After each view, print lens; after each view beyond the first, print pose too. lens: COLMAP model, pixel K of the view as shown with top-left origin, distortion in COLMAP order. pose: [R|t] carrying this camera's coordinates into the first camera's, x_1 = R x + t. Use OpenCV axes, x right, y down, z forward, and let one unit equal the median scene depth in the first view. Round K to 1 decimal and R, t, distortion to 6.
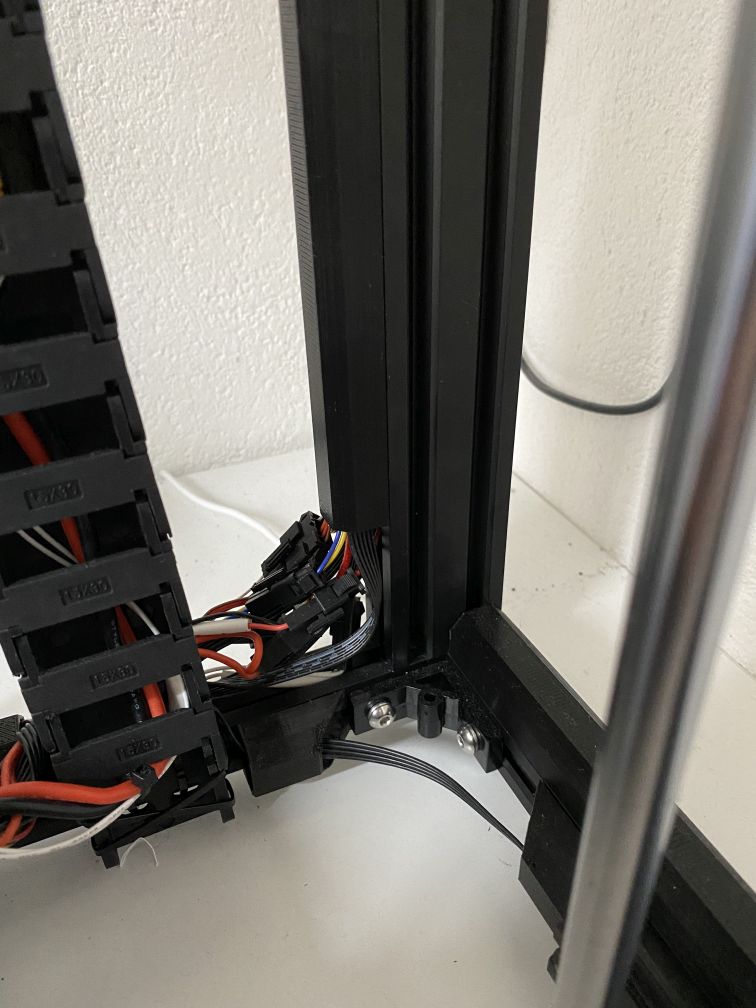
lens RADIAL K [[772.9, 0, 378.0], [0, 772.9, 504.0], [0, 0, 1]] dist [-0.093920, 0.008114]
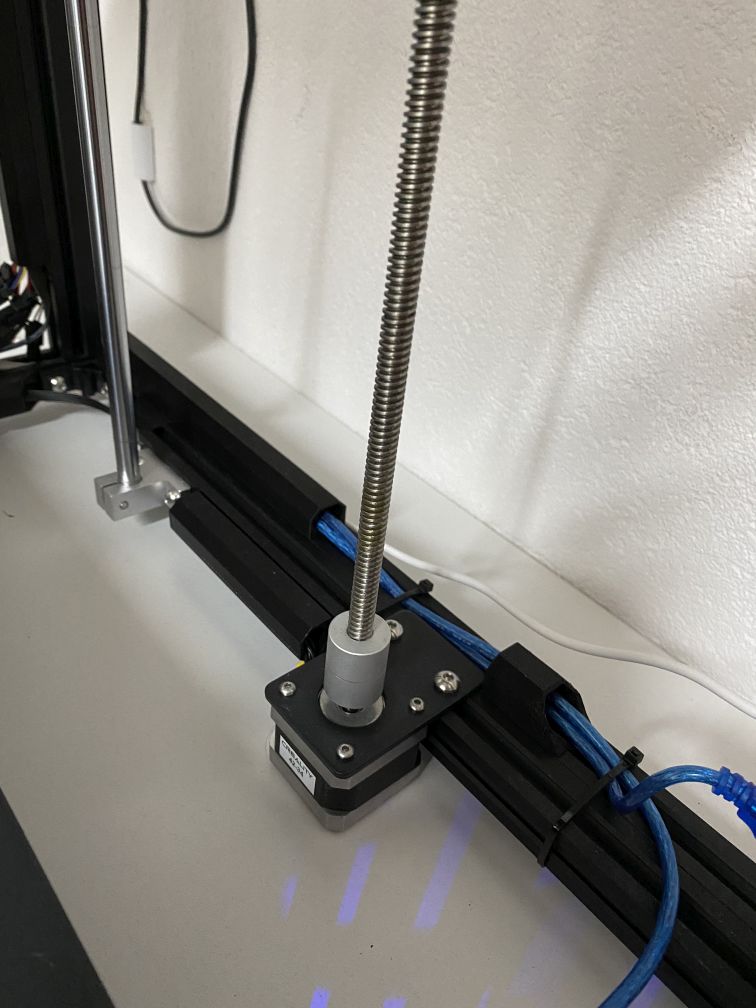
lens RADIAL K [[772.9, 0, 377.1], [0, 772.9, 520.5], [0, 0, 1]] dist [0.008521, 0.003714]
pose [[0.949865, -0.063785, 0.306085, 0.144654], [0.037782, 0.995212, 0.090145, 0.480771], [-0.310369, -0.074061, 0.947727, -1.027793]]
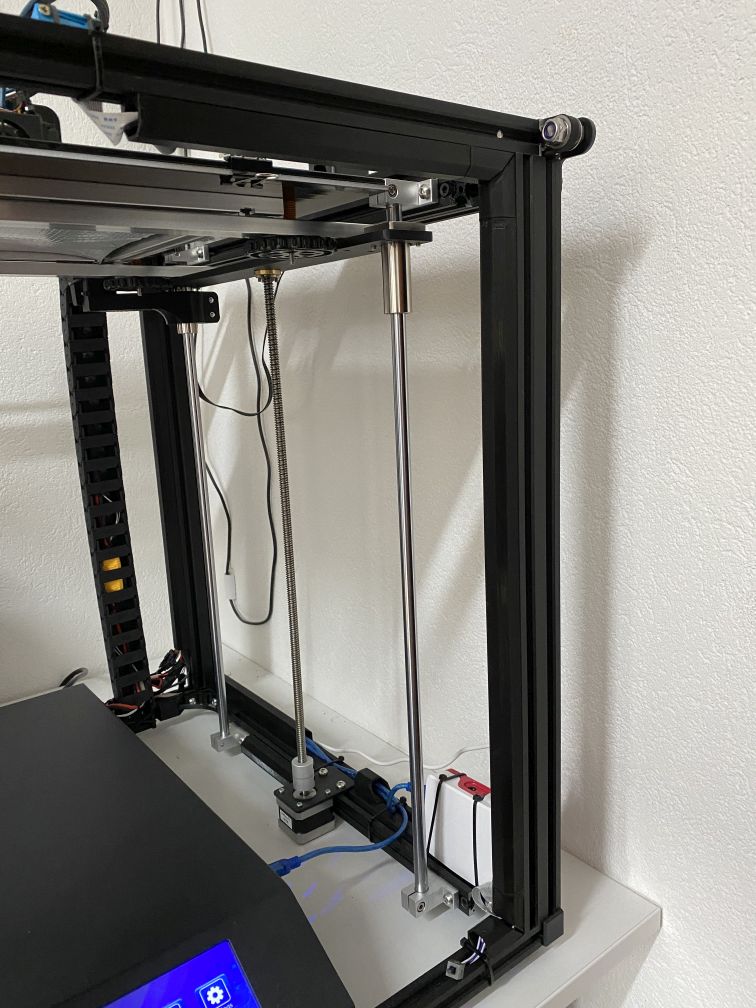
lens RADIAL K [[772.9, 0, 378.0], [0, 772.9, 504.0], [0, 0, 1]] dist [-0.093920, 0.008114]
pose [[0.972260, -0.060988, 0.225811, 0.108757], [0.140877, 0.923350, -0.357181, 0.904337], [-0.186719, 0.379085, 0.906328, -3.185636]]
